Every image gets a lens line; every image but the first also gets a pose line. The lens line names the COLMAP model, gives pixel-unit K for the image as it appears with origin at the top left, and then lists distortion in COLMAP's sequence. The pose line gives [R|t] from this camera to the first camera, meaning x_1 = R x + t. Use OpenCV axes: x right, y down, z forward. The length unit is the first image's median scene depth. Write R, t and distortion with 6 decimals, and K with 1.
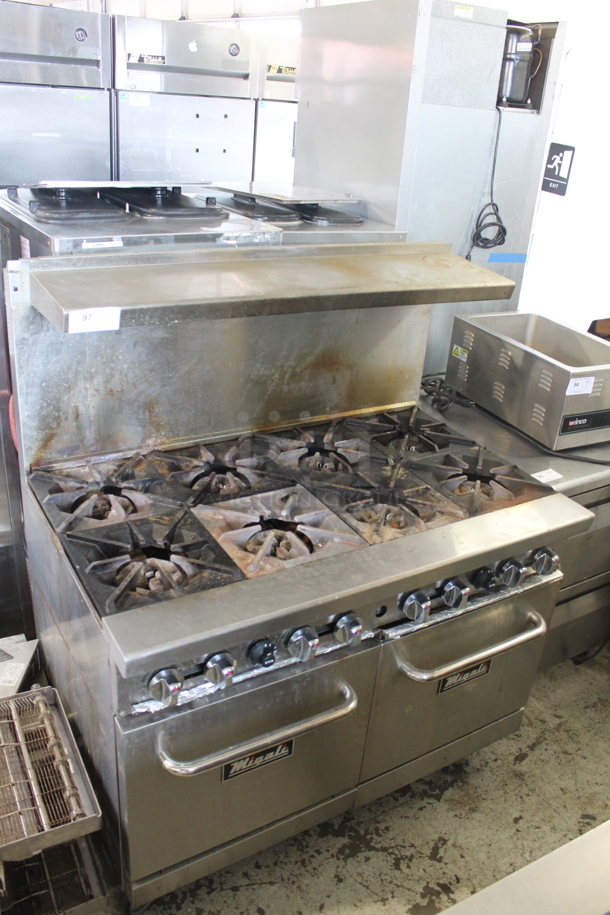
lens RADIAL K [[764.5, 0, 316.7], [0, 764.5, 460.6], [0, 0, 1]] dist [-0.157018, 0.123940]
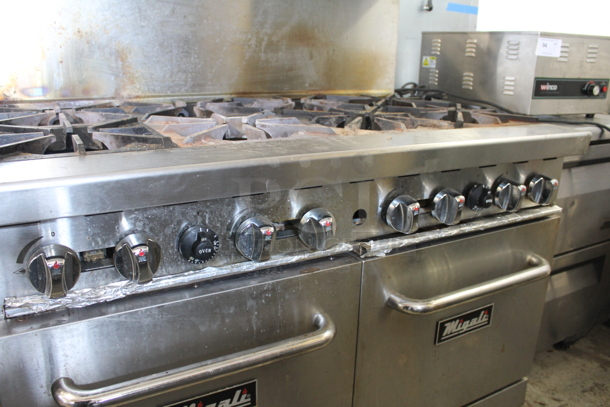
lens RADIAL K [[509.7, 0, 307.8], [0, 509.7, 199.6], [0, 0, 1]] dist [-0.157018, 0.123940]
pose [[0.997873, -0.043321, -0.048707, 0.048182], [0.034700, 0.985570, -0.165672, 0.228059], [0.055181, 0.163630, 0.984977, 0.384288]]
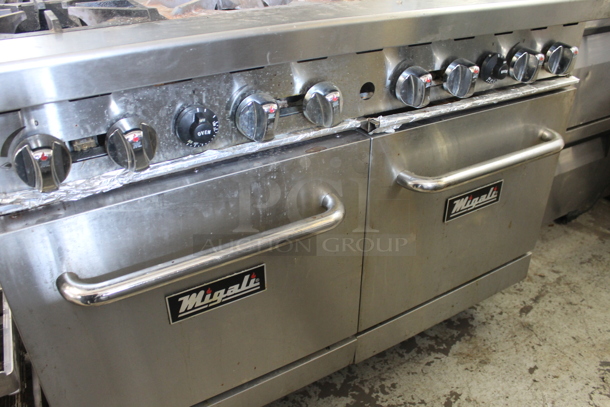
lens RADIAL K [[509.7, 0, 307.4], [0, 509.7, 195.5], [0, 0, 1]] dist [-0.157018, 0.123940]
pose [[0.996416, -0.065522, -0.053500, 0.038486], [0.068705, 0.995831, 0.059996, 0.227614], [0.049346, -0.063456, 0.996764, 0.411335]]
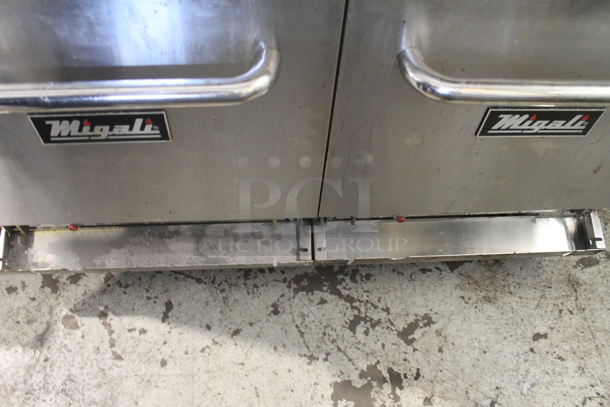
lens RADIAL K [[509.7, 0, 302.7], [0, 509.7, 201.8], [0, 0, 1]] dist [-0.157018, 0.123940]
pose [[0.885026, 0.369462, -0.283244, 0.164073], [-0.184877, 0.837312, 0.514518, 0.177318], [0.427259, -0.402996, 0.809348, 0.598180]]
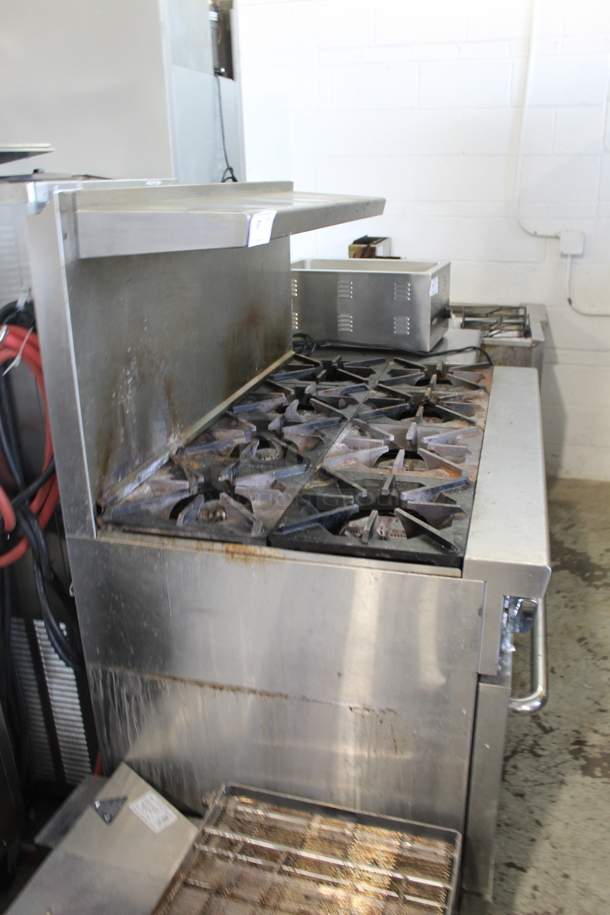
lens RADIAL K [[764.5, 0, 305.1], [0, 764.5, 452.4], [0, 0, 1]] dist [-0.157018, 0.123940]
pose [[0.725881, -0.329104, 0.603976, -0.590429], [0.380660, 0.923582, 0.045764, 0.003996], [-0.572883, 0.196690, 0.795688, 0.297977]]
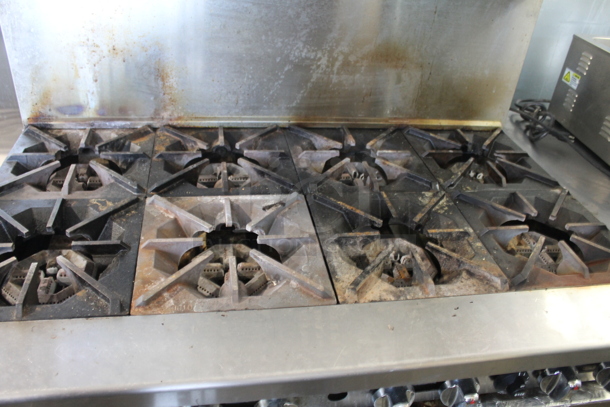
lens RADIAL K [[509.7, 0, 306.0], [0, 509.7, 205.5], [0, 0, 1]] dist [-0.157018, 0.123940]
pose [[0.930843, 0.203434, -0.303554, 0.138170], [-0.173465, 0.977138, 0.122927, -0.021244], [0.321622, -0.061770, 0.944851, 0.478560]]
